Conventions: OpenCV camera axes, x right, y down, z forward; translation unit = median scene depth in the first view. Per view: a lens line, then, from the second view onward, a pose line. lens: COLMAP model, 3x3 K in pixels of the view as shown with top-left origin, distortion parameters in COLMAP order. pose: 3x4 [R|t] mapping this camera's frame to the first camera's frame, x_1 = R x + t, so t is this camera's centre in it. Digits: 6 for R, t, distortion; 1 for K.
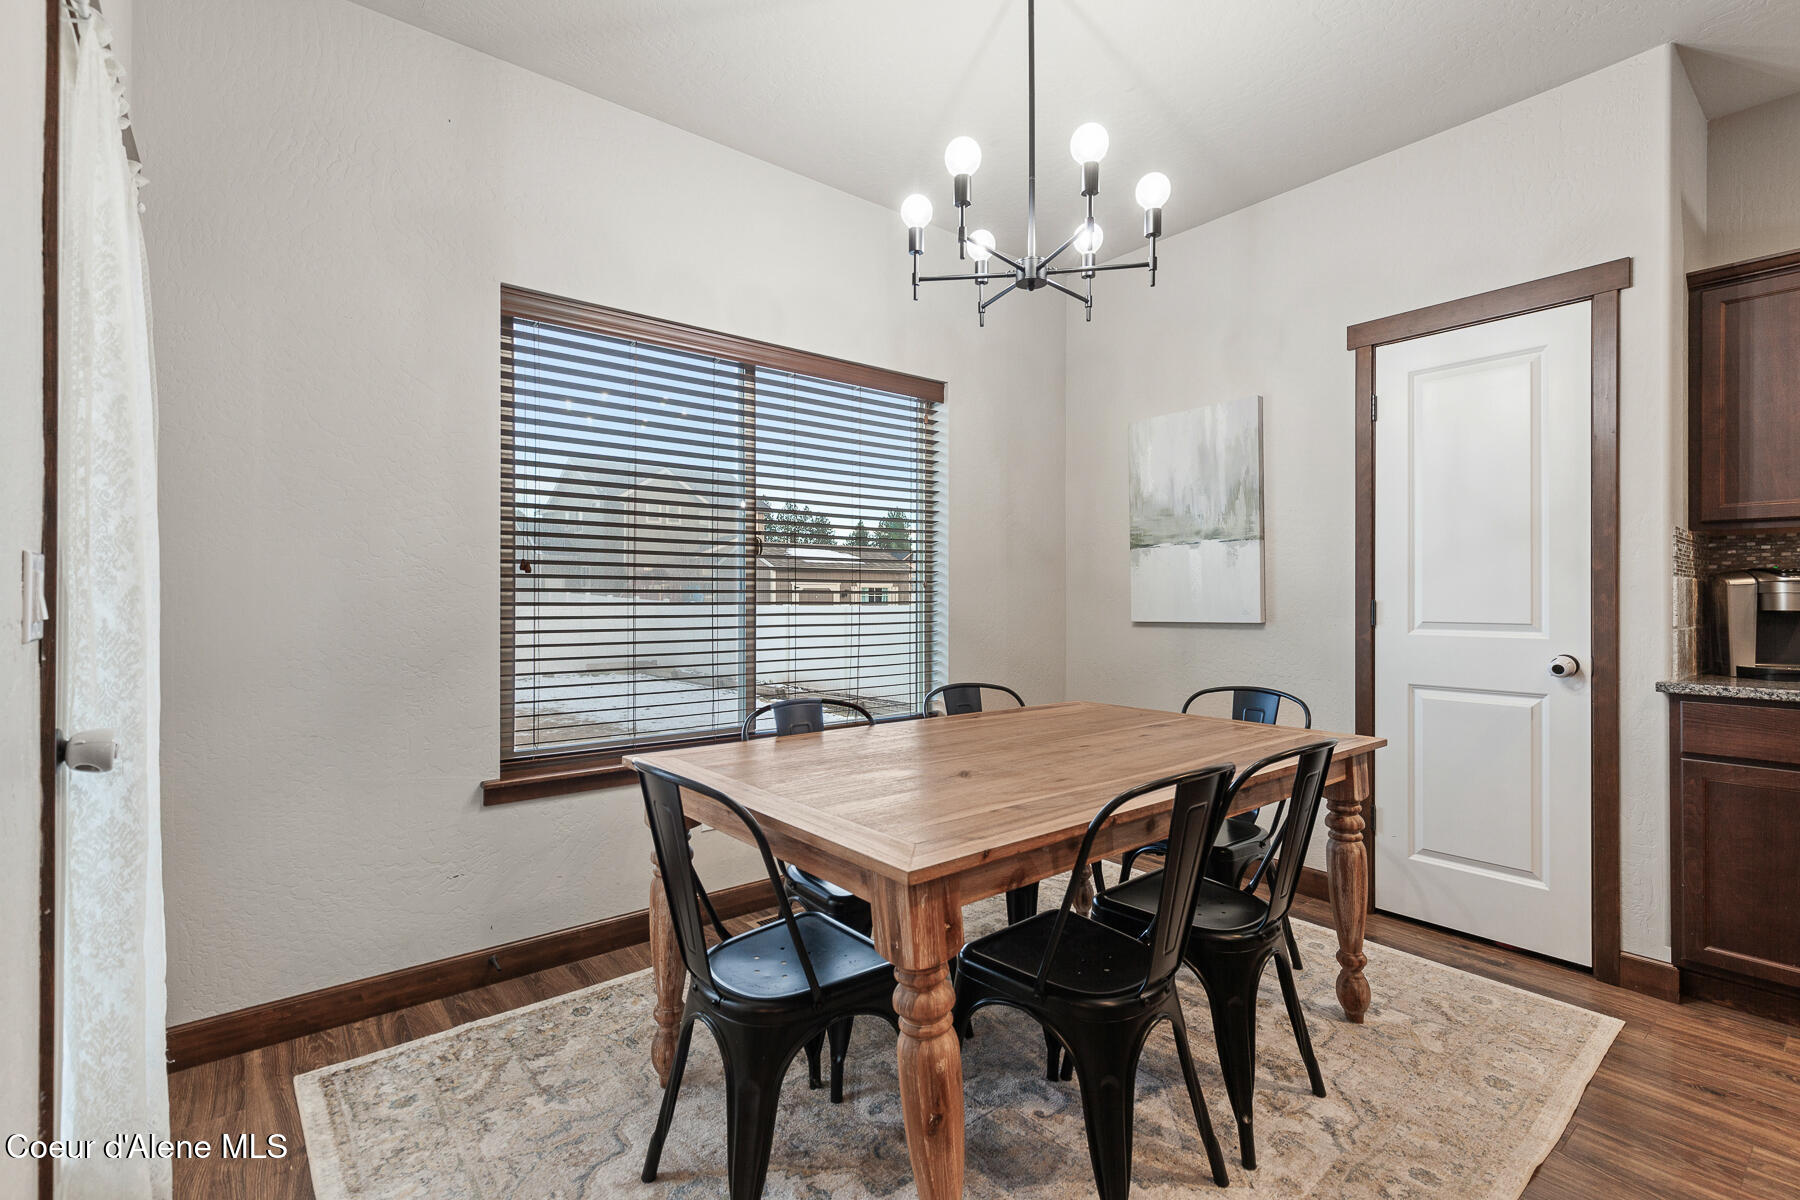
lens RADIAL K [[812.8, 0, 901.3], [0, 812.8, 592.6], [0, 0, 1]] dist [0.002669, 0.000465]
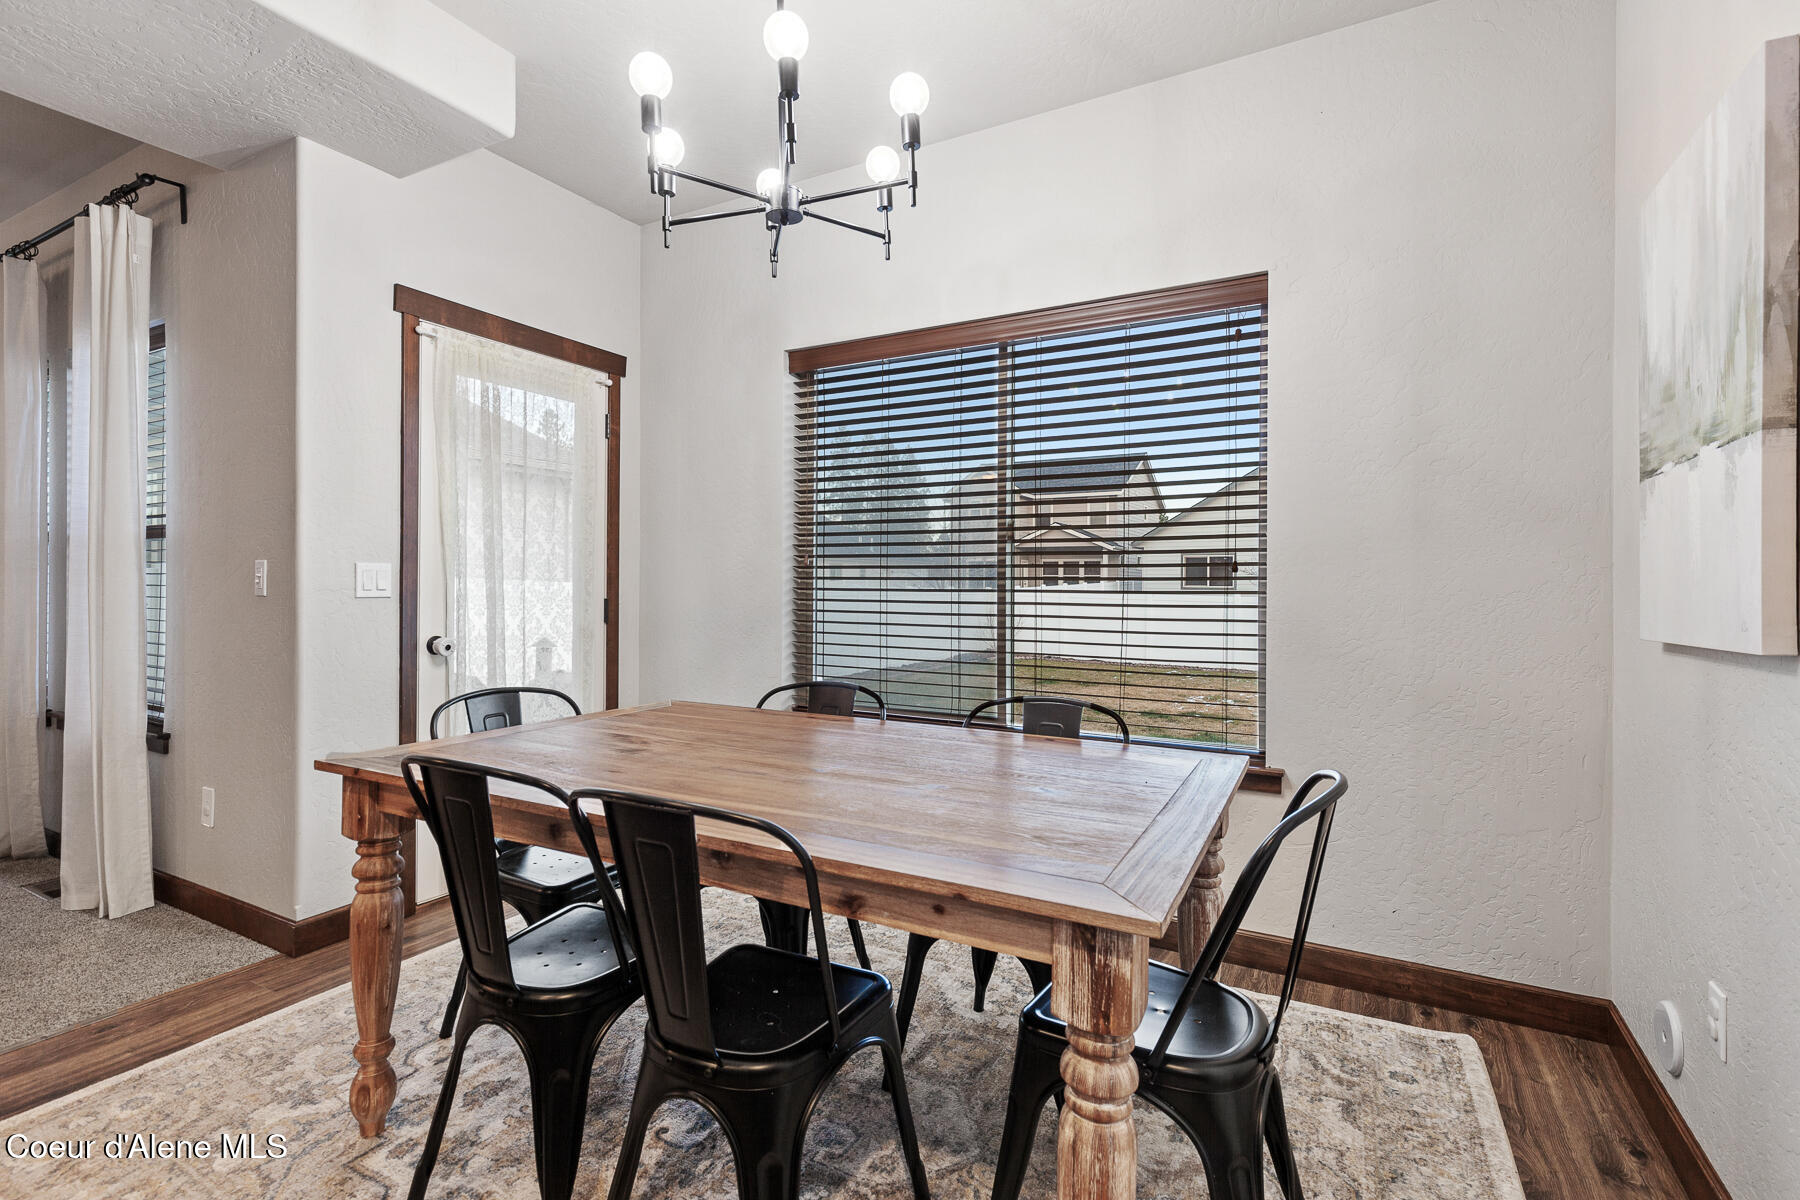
lens RADIAL K [[824.2, 0, 897.4], [0, 824.2, 582.6], [0, 0, 1]] dist [0.003179, 0.000436]
pose [[0.378545, -0.000875, -0.925582, 0.856069], [-0.000607, 0.999999, -0.001193, 0.005806], [0.925583, 0.001014, 0.378545, 0.661803]]
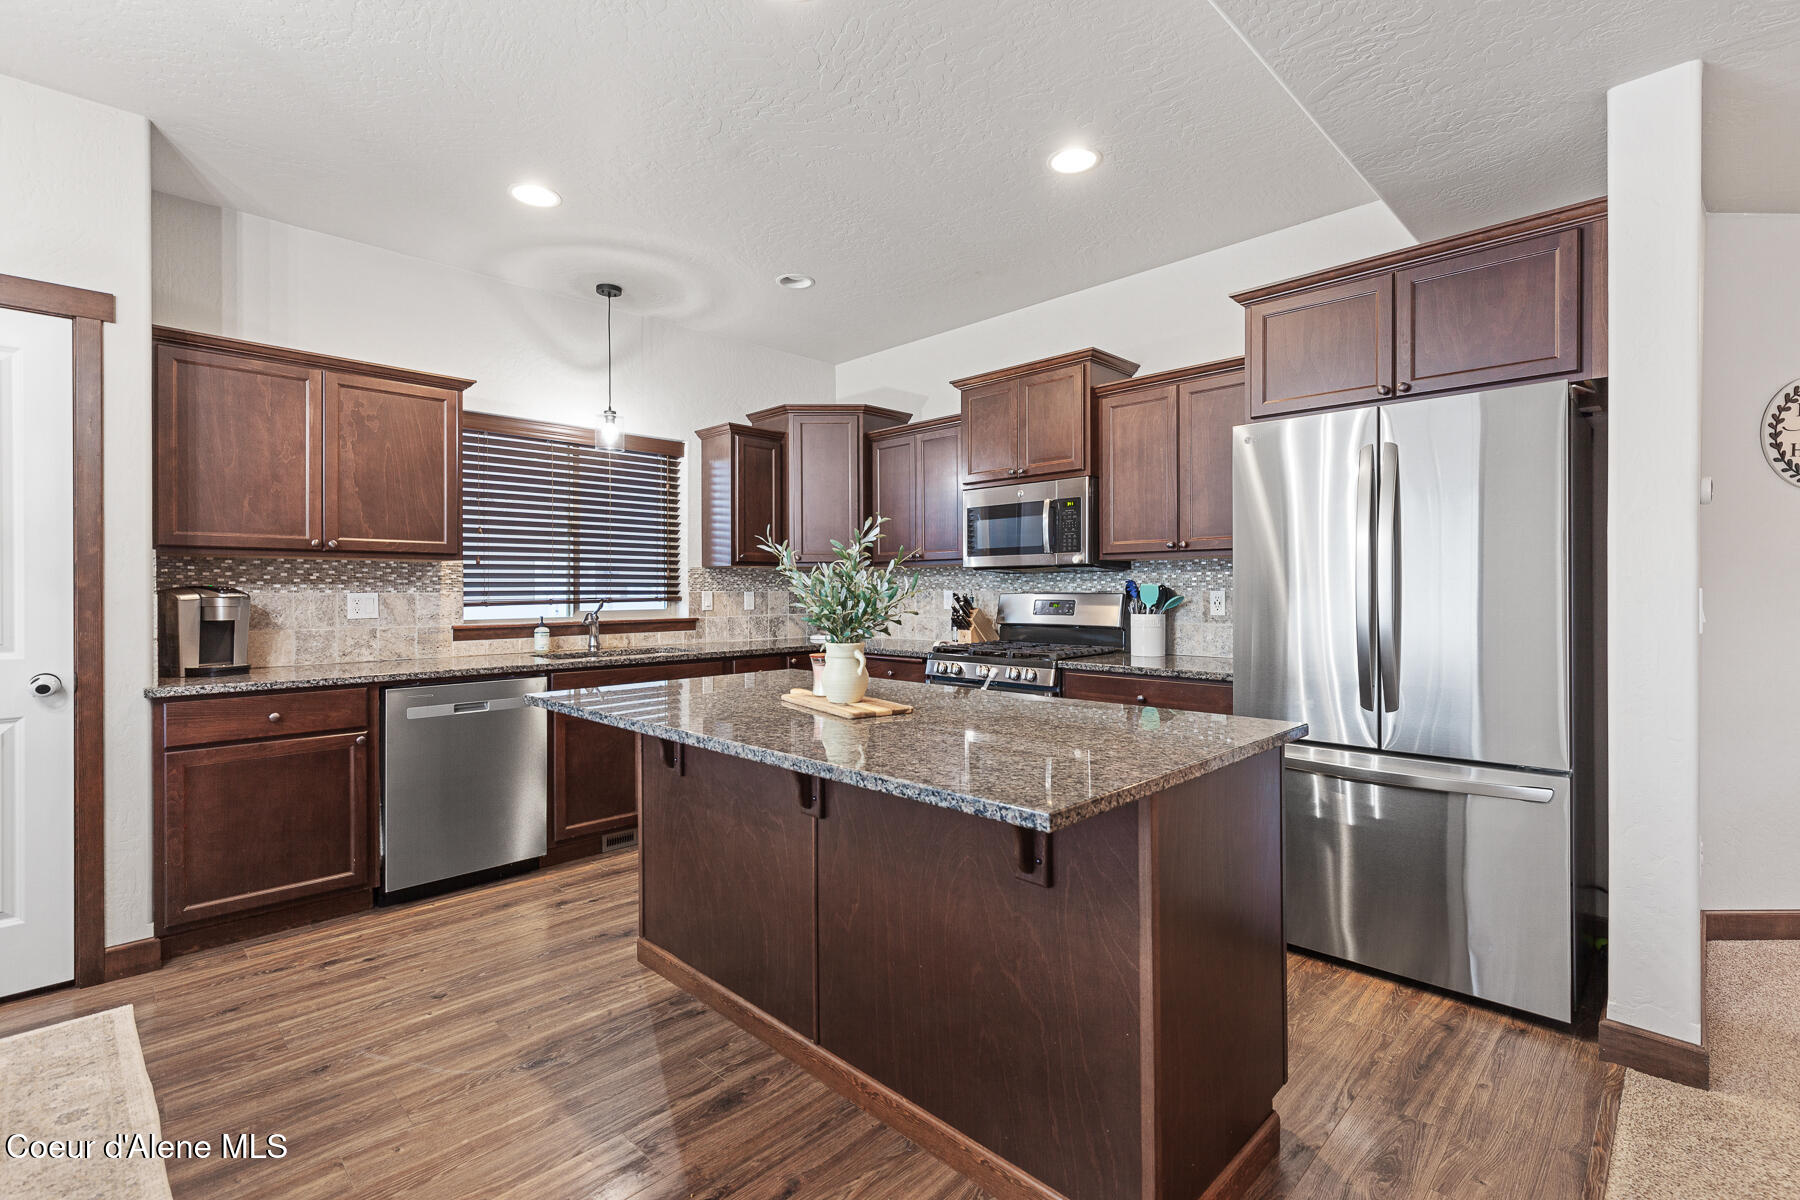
lens RADIAL K [[812.8, 0, 901.3], [0, 812.8, 592.6], [0, 0, 1]] dist [0.002669, 0.000465]
pose [[-0.112112, -0.003701, 0.993689, -0.279932], [-0.000902, 0.999993, 0.003623, -0.025701], [-0.993695, -0.000490, -0.112114, 0.094136]]
